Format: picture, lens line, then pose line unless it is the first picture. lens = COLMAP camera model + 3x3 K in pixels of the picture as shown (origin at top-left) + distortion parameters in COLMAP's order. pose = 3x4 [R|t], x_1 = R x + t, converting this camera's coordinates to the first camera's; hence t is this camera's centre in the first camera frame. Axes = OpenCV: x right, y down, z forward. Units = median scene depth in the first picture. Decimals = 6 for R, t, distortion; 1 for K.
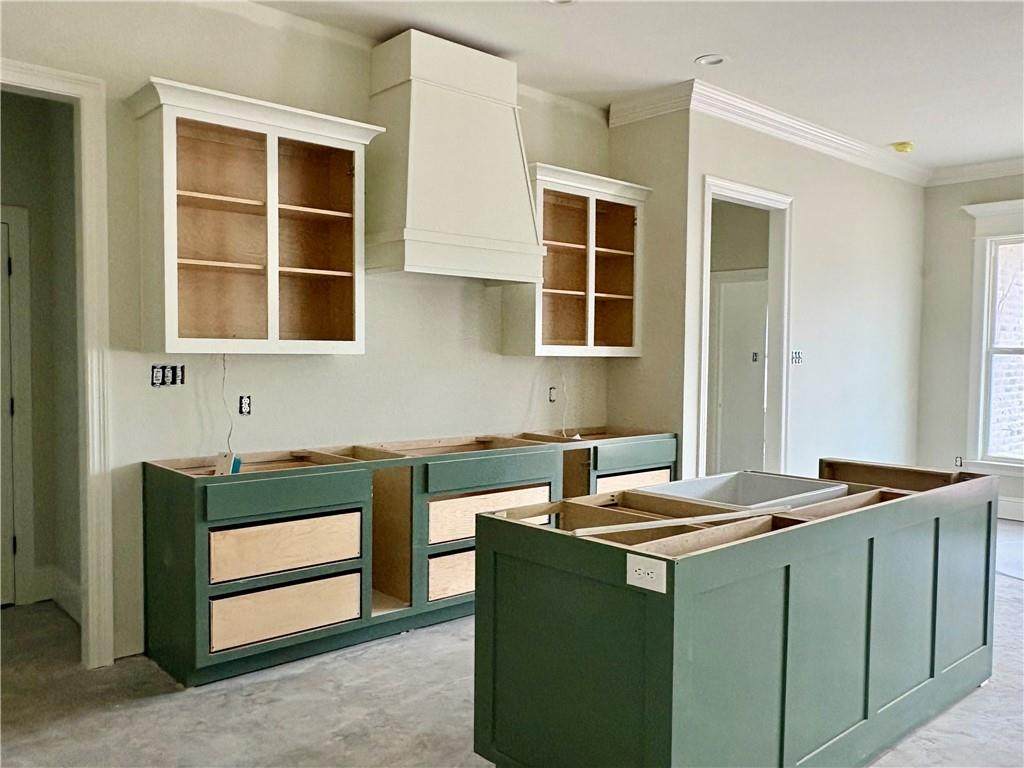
lens RADIAL K [[781.0, 0, 512.0], [0, 781.0, 384.0], [0, 0, 1]] dist [-0.007530, 0.000344]
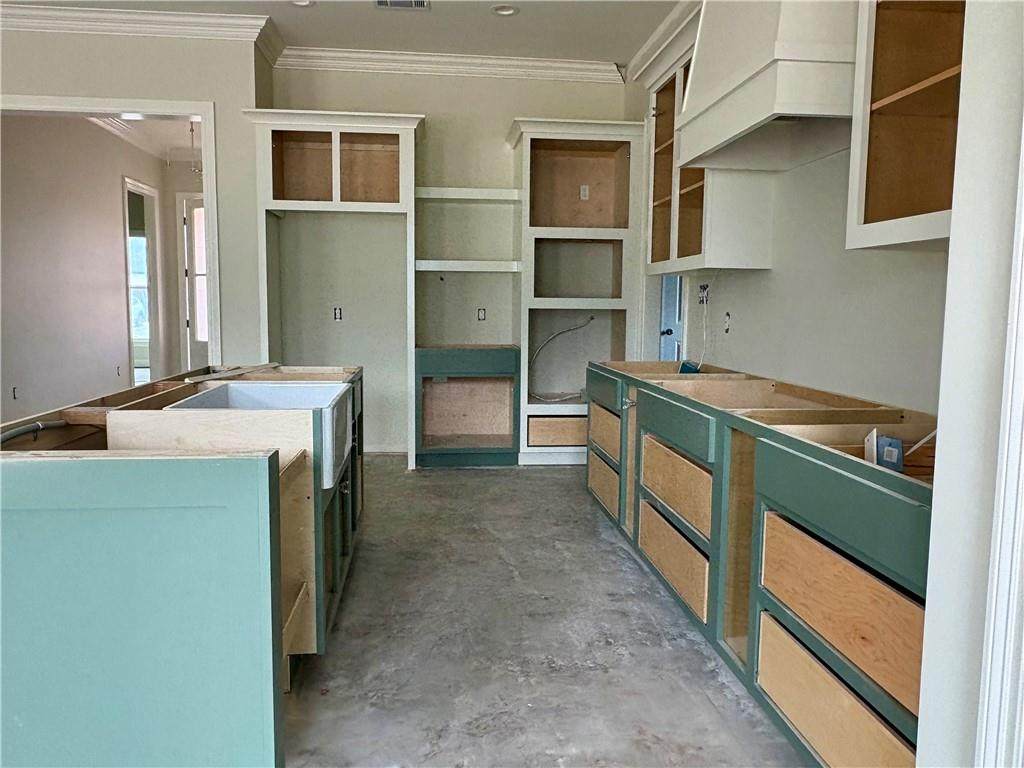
lens RADIAL K [[781.0, 0, 512.0], [0, 781.0, 384.0], [0, 0, 1]] dist [-0.007530, 0.000344]
pose [[-0.572462, 0.069430, -0.816986, 0.688407], [-0.050236, 0.991566, 0.119467, -0.000836], [0.818391, 0.109432, -0.564147, 1.366542]]
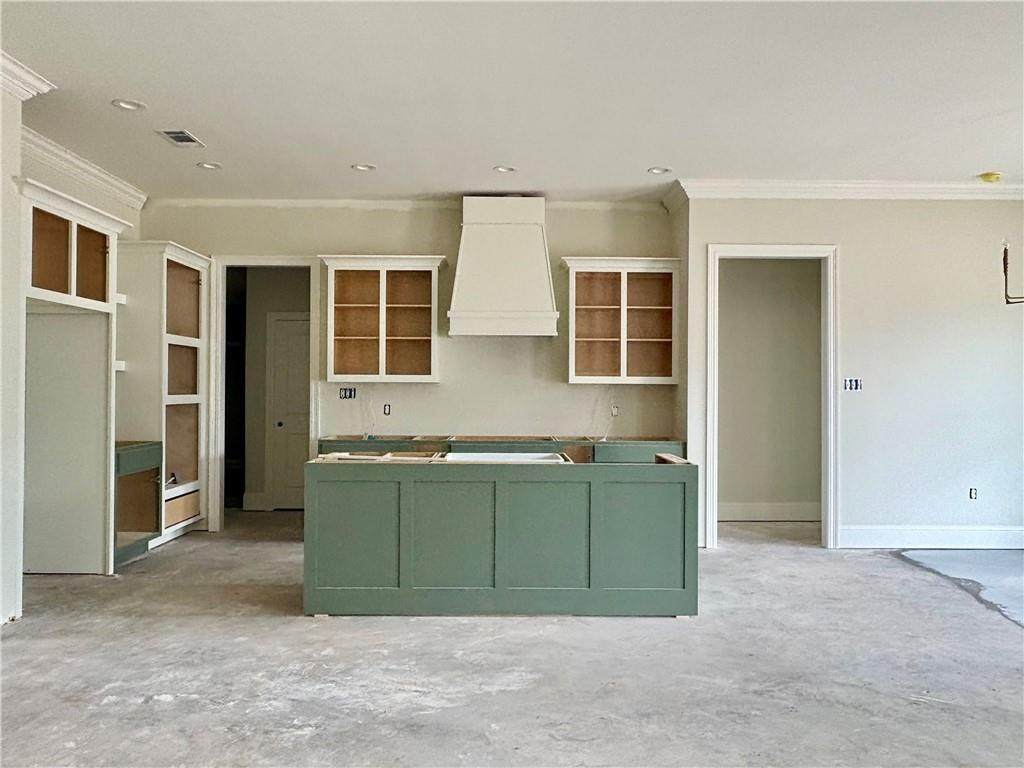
lens RADIAL K [[781.0, 0, 512.0], [0, 781.0, 384.0], [0, 0, 1]] dist [-0.007530, 0.000344]
pose [[0.770855, -0.012552, -0.636887, 1.099289], [-0.025682, 0.998381, -0.050760, 0.054166], [0.636493, 0.055485, 0.769284, -0.271250]]
